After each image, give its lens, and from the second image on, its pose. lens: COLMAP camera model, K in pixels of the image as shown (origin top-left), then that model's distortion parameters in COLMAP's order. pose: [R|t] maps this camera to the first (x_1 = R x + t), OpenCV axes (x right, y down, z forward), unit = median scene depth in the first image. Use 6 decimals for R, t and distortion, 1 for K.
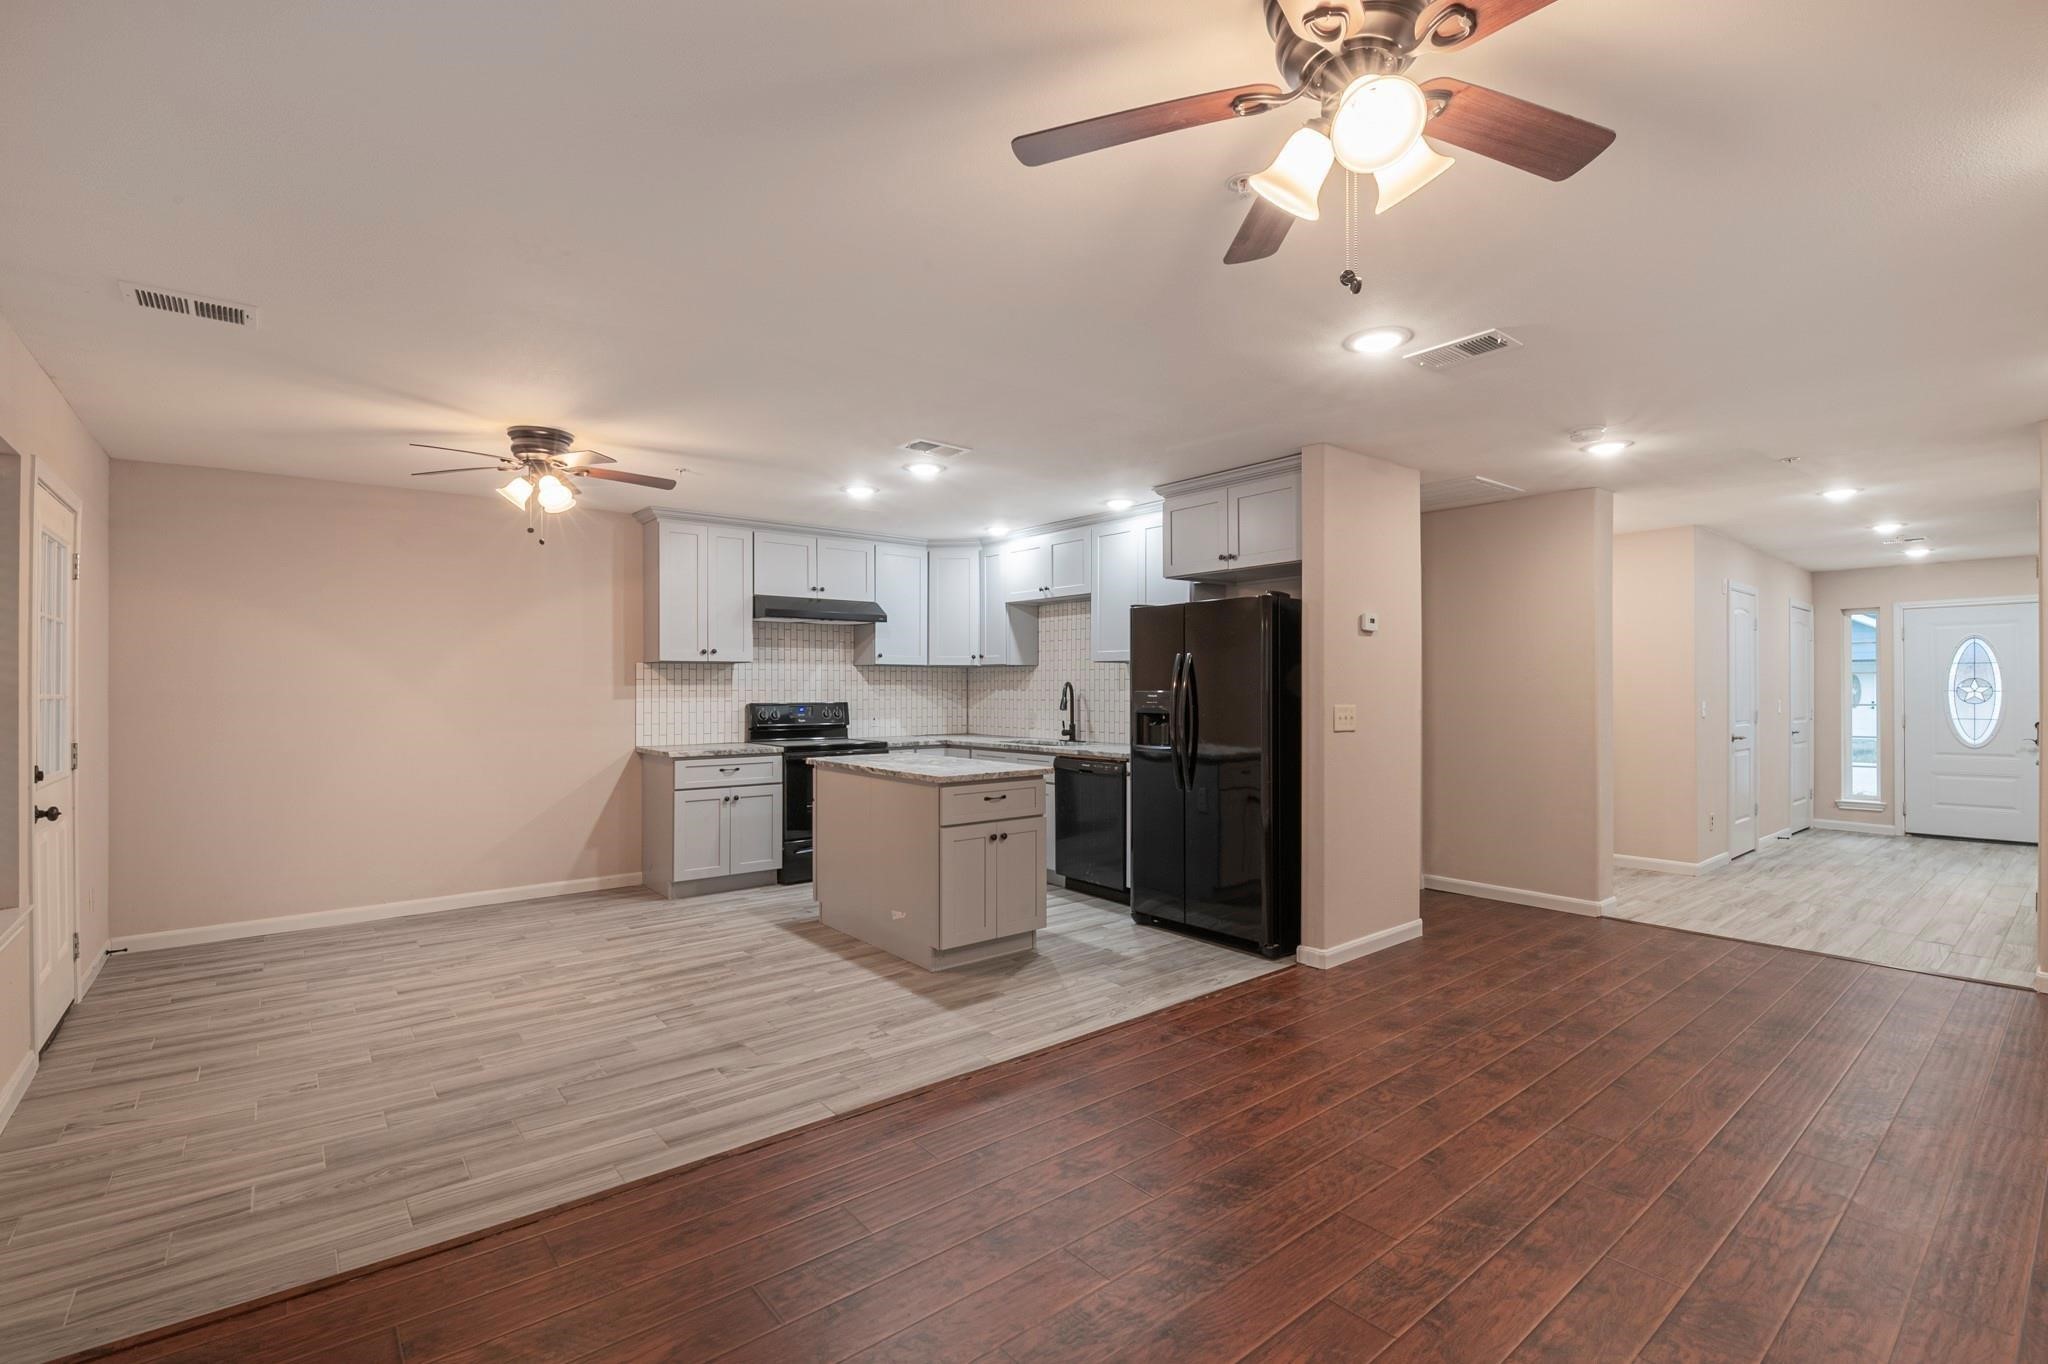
lens RADIAL K [[923.5, 0, 1024.0], [0, 923.5, 682.0], [0, 0, 1]] dist [-0.000078, -0.011778]
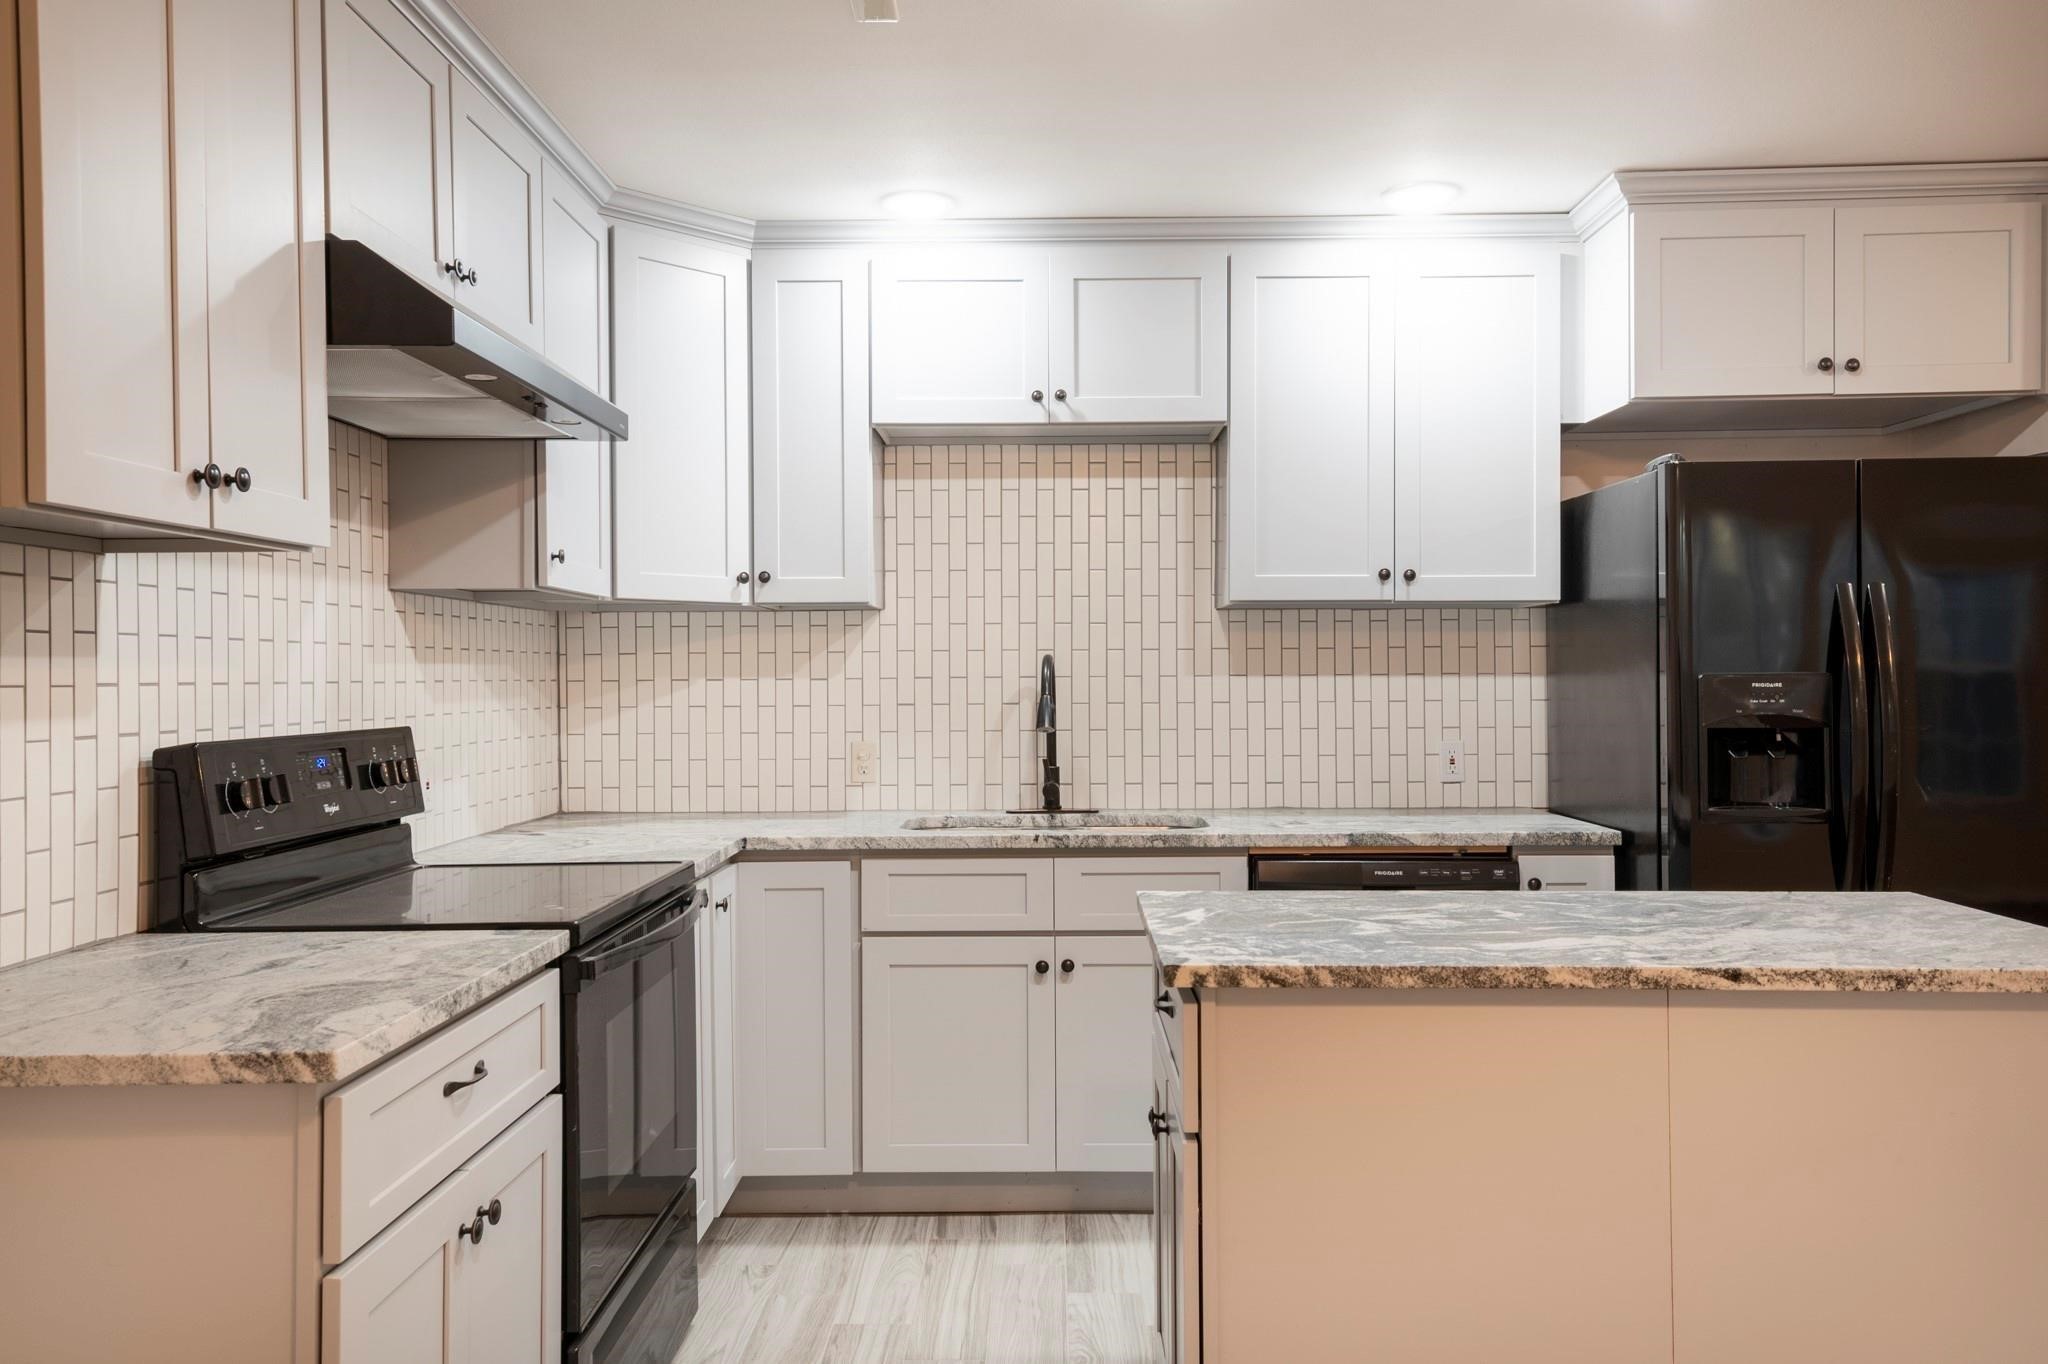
lens RADIAL K [[1521.4, 0, 1024.0], [0, 1521.4, 682.0], [0, 0, 1]] dist [0.027004, 0.000334]
pose [[0.640838, -0.007397, 0.767641, -0.424040], [0.002027, 0.999966, 0.007943, 0.006113], [-0.767674, -0.003535, 0.640831, 0.597743]]
